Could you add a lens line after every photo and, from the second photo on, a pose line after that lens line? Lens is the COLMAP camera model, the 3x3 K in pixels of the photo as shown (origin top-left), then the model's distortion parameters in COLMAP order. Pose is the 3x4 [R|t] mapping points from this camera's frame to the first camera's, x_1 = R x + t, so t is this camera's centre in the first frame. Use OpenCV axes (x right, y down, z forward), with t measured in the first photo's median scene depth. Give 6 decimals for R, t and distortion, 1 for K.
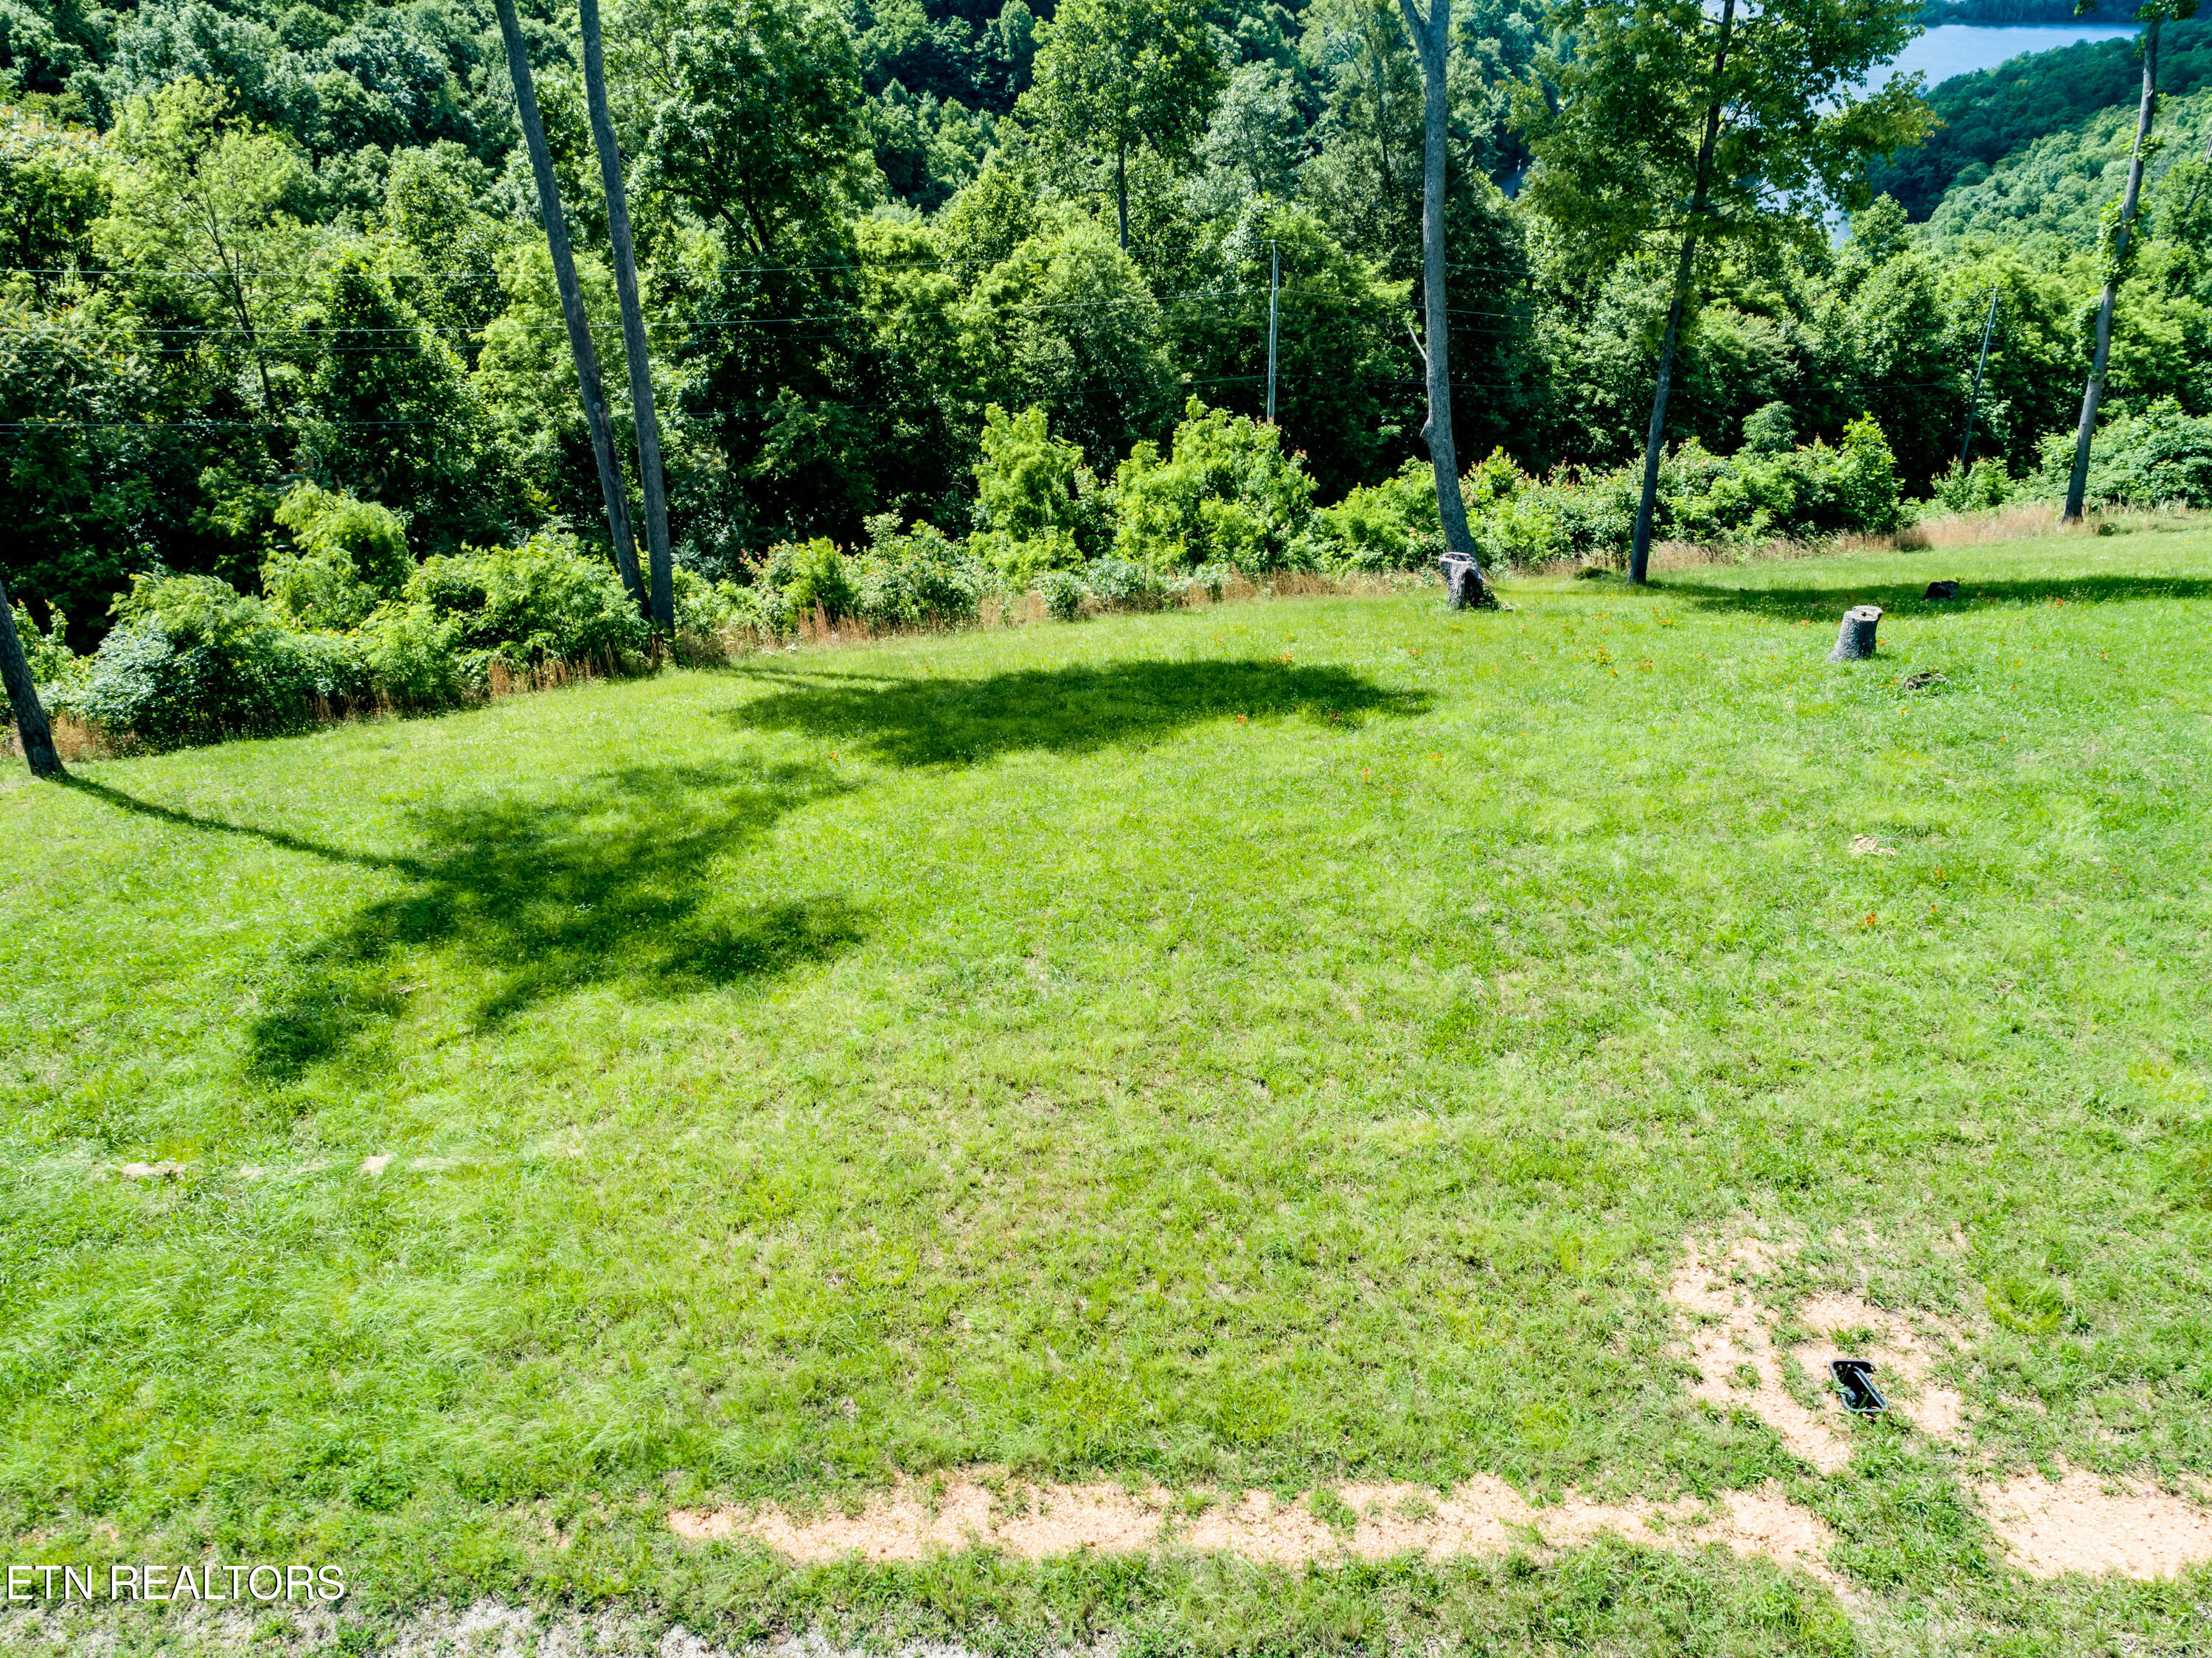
lens RADIAL K [[1666.7, 0, 1106.0], [0, 1666.7, 829.0], [0, 0, 1]] dist [-0.014432, -0.000342]
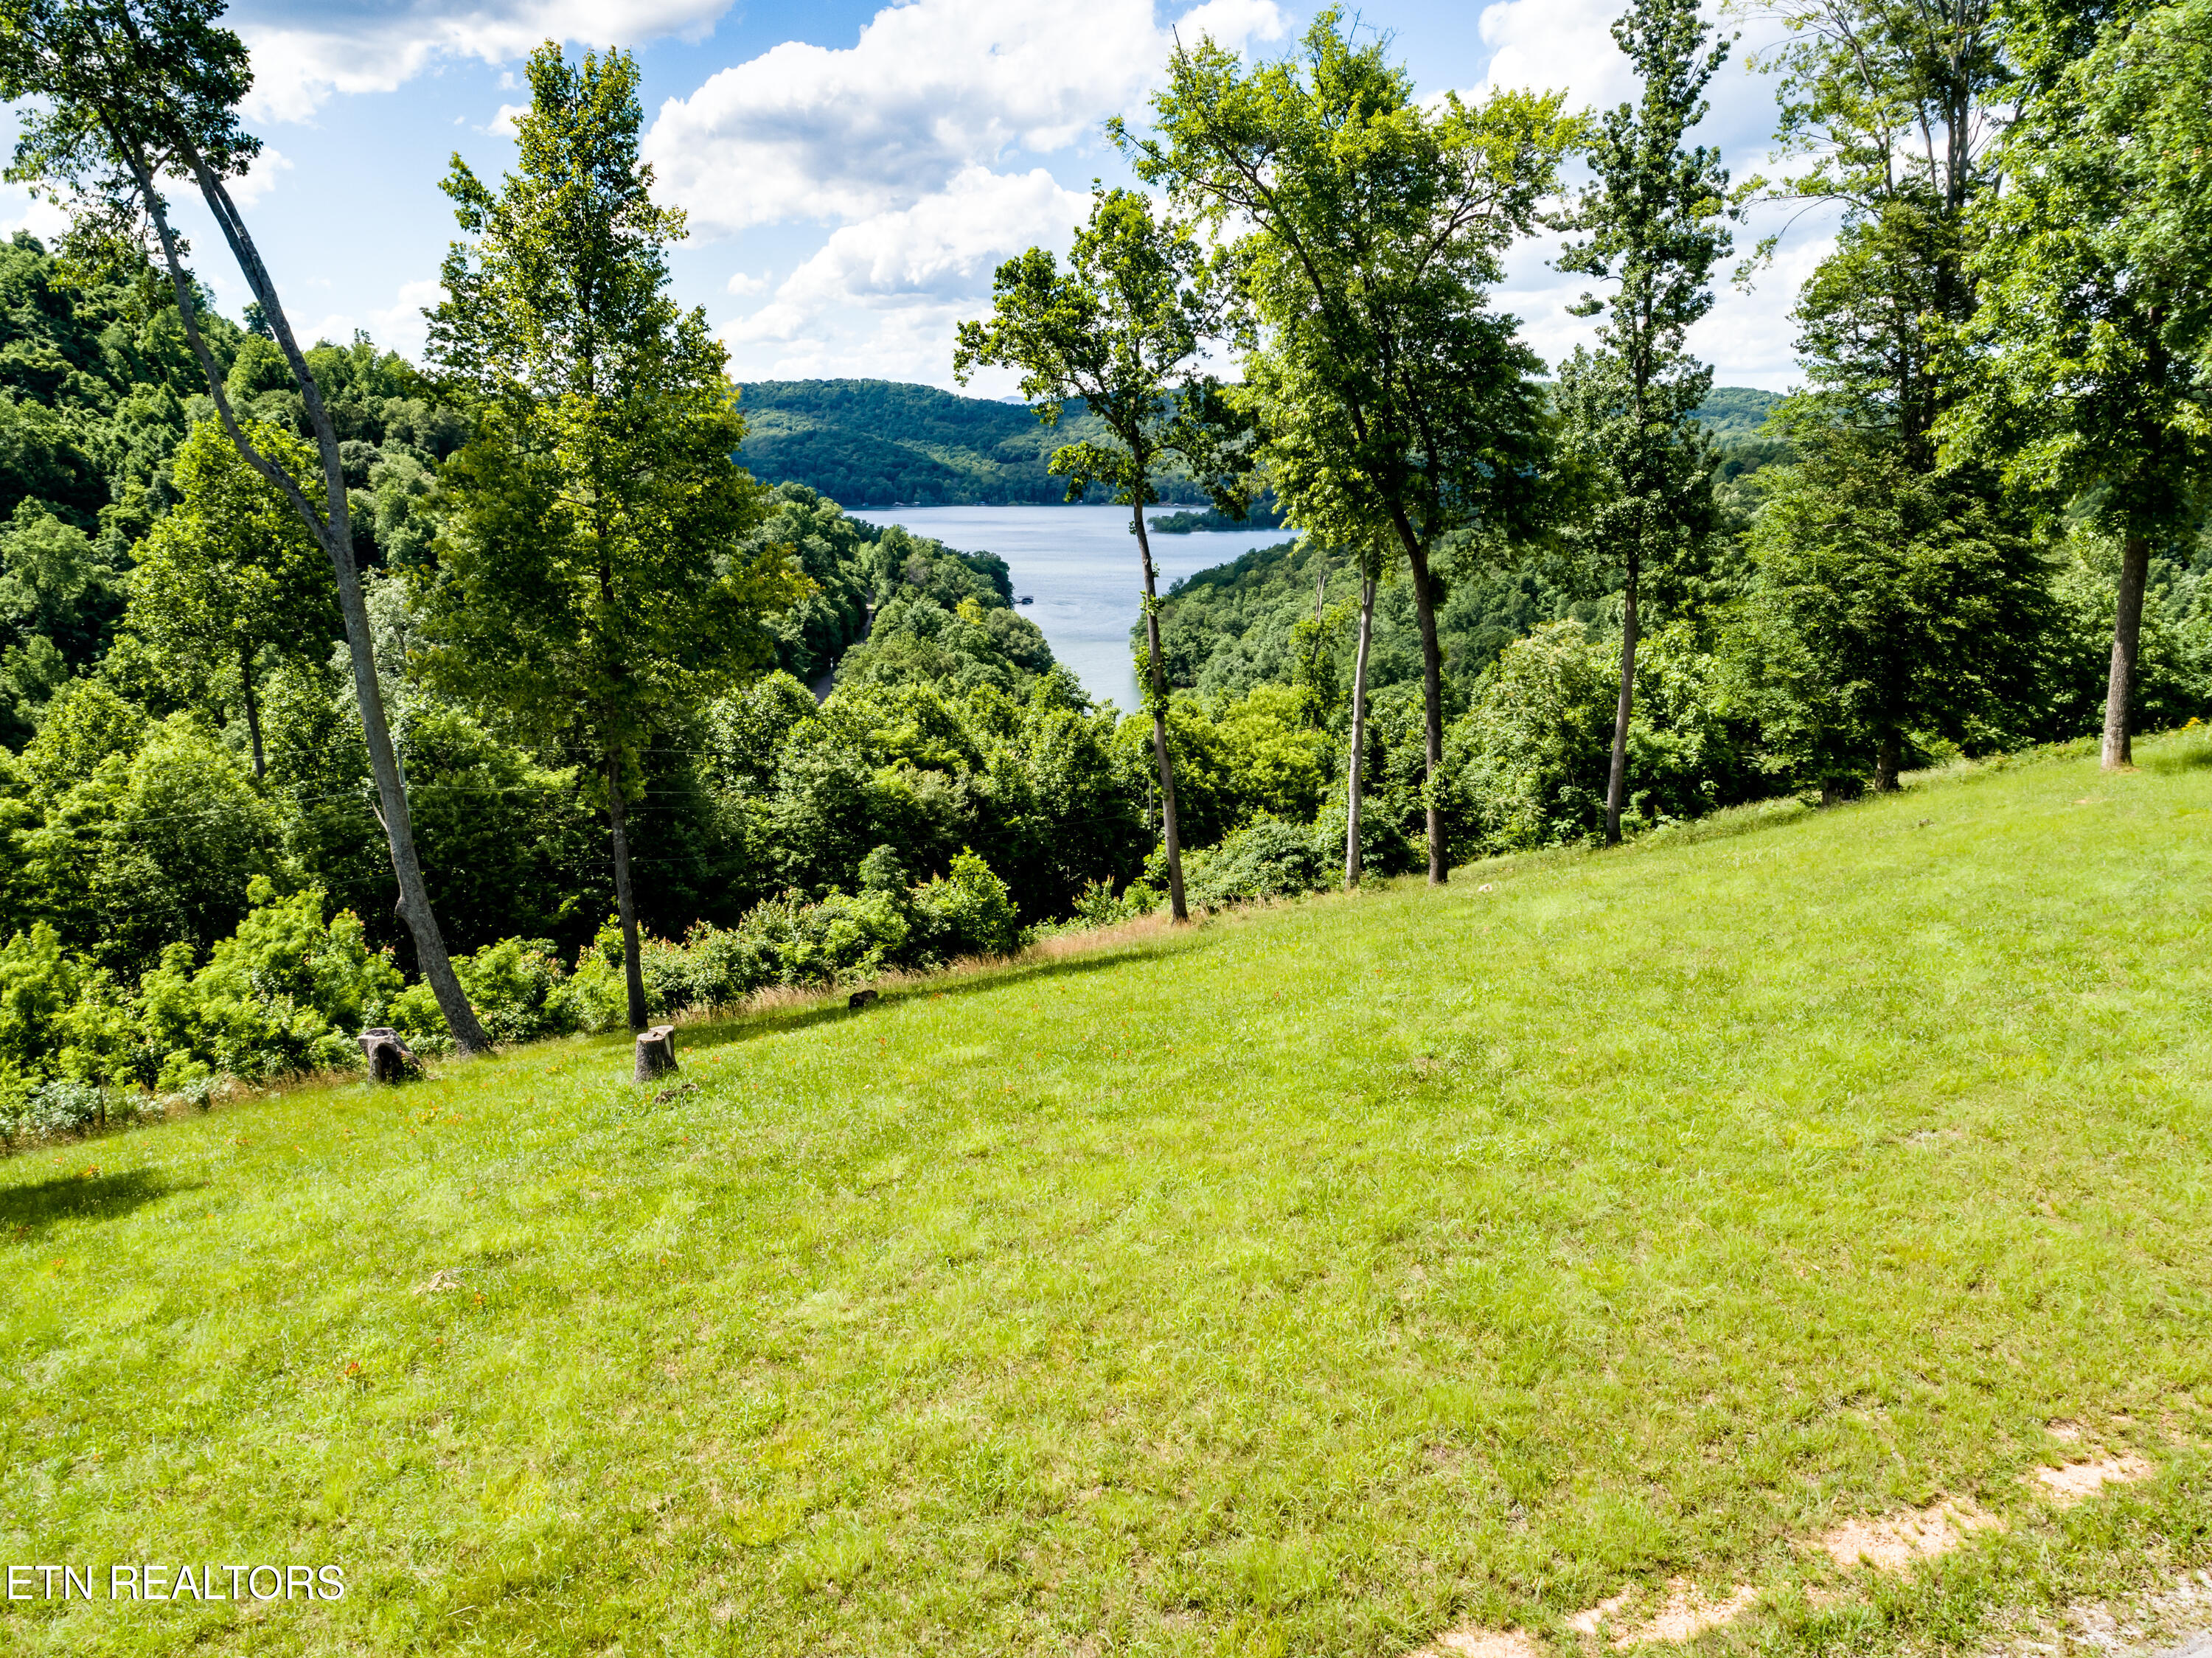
lens RADIAL K [[1679.7, 0, 1106.0], [0, 1679.7, 829.0], [0, 0, 1]] dist [-0.014145, -0.003715]
pose [[0.931143, -0.091720, 0.352932, 0.134070], [0.187165, 0.950848, -0.246692, 0.018701], [-0.312958, 0.295762, 0.902542, -0.007459]]
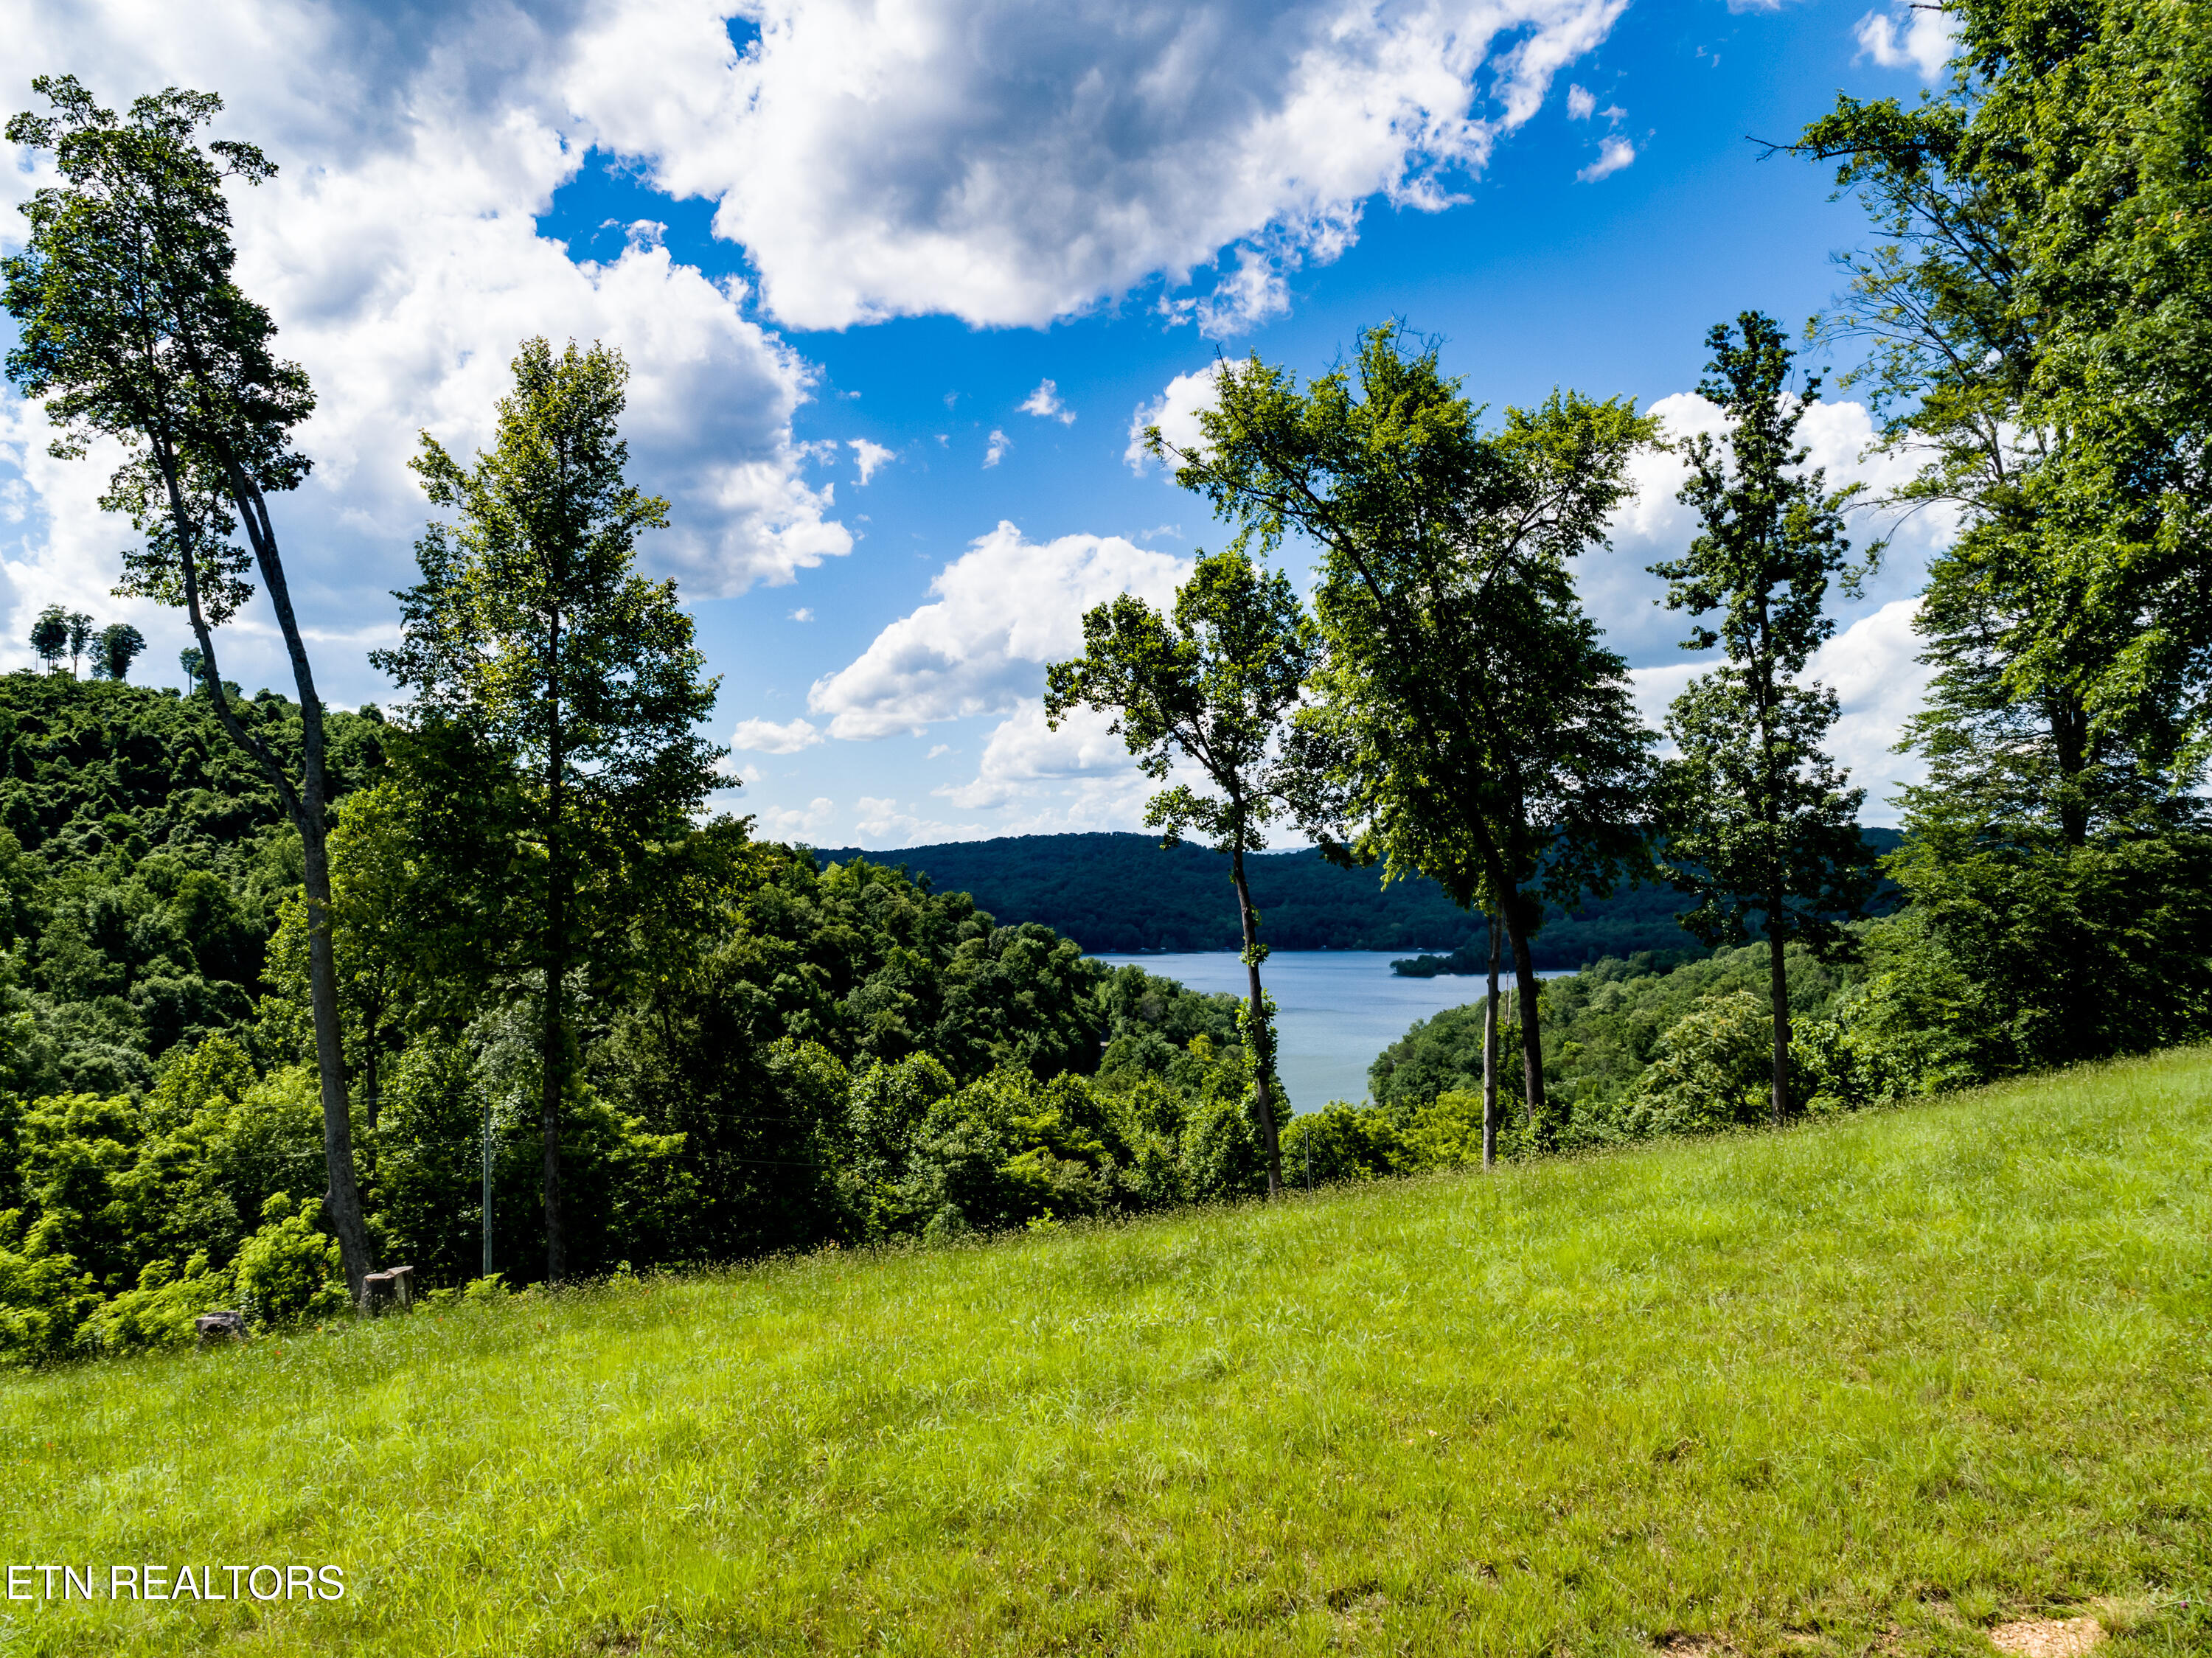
lens RADIAL K [[1679.4, 0, 1113.2], [0, 1679.4, 857.5], [0, 0, 1]] dist [-0.013761, -0.001270]
pose [[0.973780, -0.010108, 0.227265, 0.230742], [0.124641, 0.859426, -0.495834, 0.057730], [-0.190306, 0.511160, 0.838152, 0.043570]]
